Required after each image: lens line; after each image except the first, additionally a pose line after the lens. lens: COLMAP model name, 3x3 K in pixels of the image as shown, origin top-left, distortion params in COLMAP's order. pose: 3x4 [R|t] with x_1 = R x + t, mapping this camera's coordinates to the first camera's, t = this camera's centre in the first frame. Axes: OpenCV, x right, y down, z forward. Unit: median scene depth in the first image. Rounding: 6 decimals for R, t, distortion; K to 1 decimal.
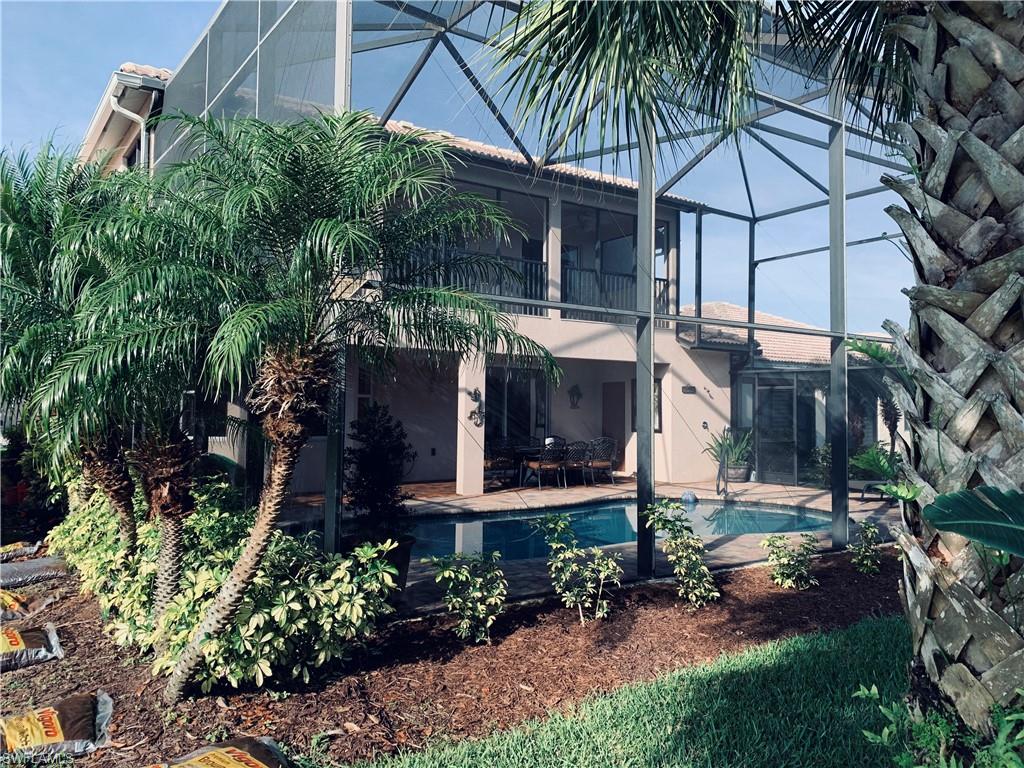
lens RADIAL K [[785.4, 0, 513.2], [0, 785.4, 383.8], [0, 0, 1]] dist [0.039798, -0.037978]
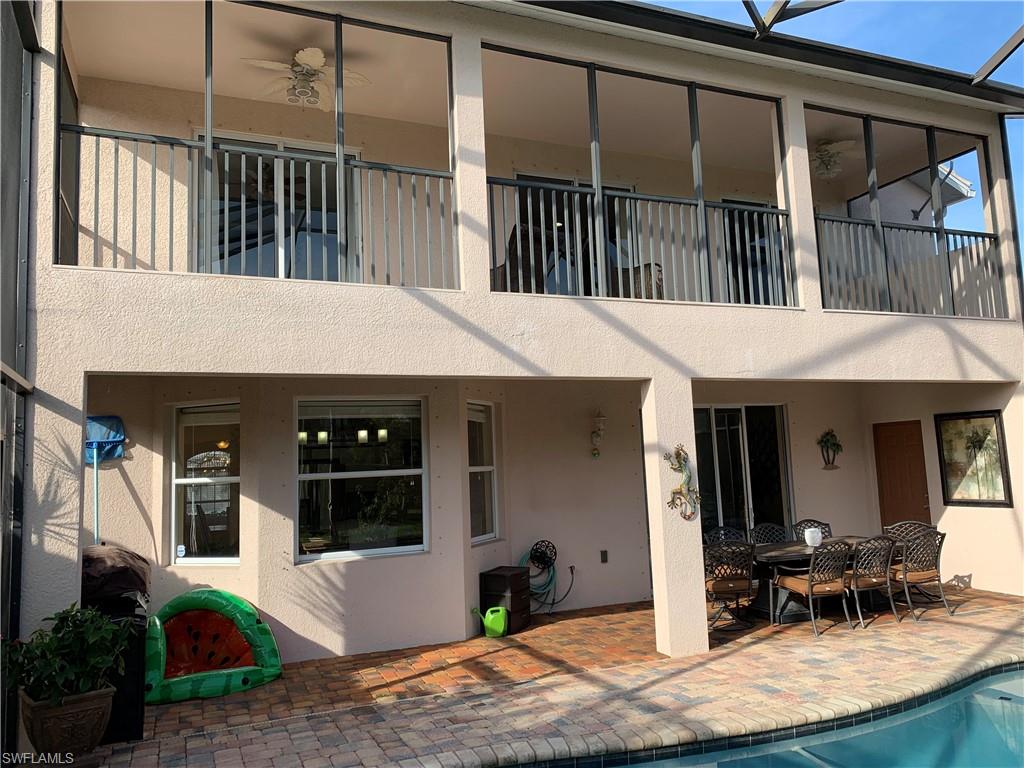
lens RADIAL K [[778.8, 0, 517.4], [0, 778.8, 379.3], [0, 0, 1]] dist [-0.000568, -0.005127]
pose [[0.979295, -0.075078, -0.188001, -0.048215], [0.059645, 0.994469, -0.086450, -0.000032], [0.193451, 0.073446, 0.978357, 0.434109]]
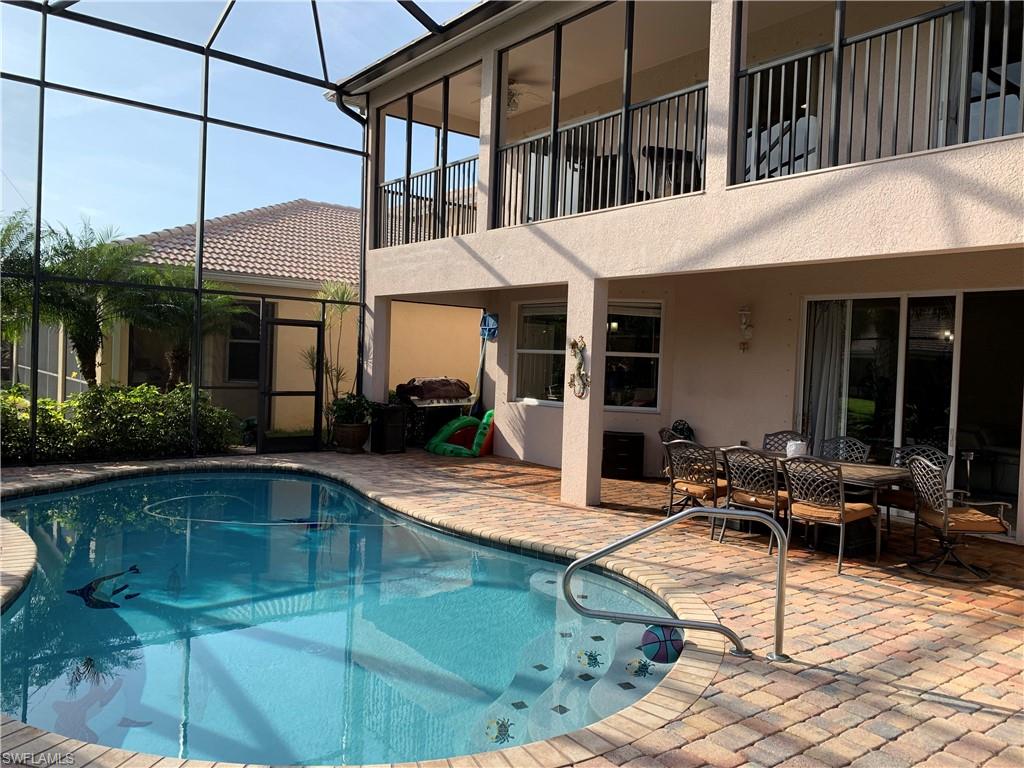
lens RADIAL K [[785.4, 0, 516.6], [0, 785.4, 386.0], [0, 0, 1]] dist [0.039798, -0.037978]
pose [[0.071092, 0.025969, -0.997132, 0.524004], [-0.005759, 0.999655, 0.025624, 0.026116], [0.997453, 0.003921, 0.071217, 0.829506]]
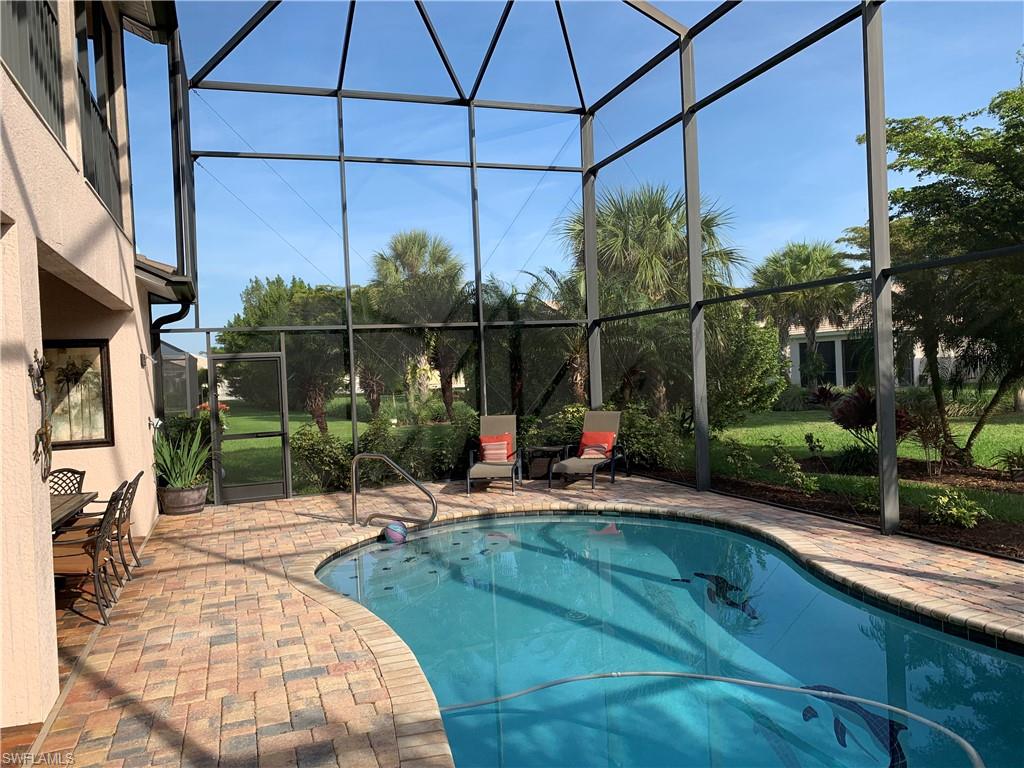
lens RADIAL K [[785.4, 0, 515.4], [0, 785.4, 382.5], [0, 0, 1]] dist [0.039798, -0.037978]
pose [[0.251595, -0.038895, 0.967051, -0.268476], [0.018699, 0.999201, 0.035324, 0.009848], [-0.967652, 0.009196, 0.252121, 0.686611]]
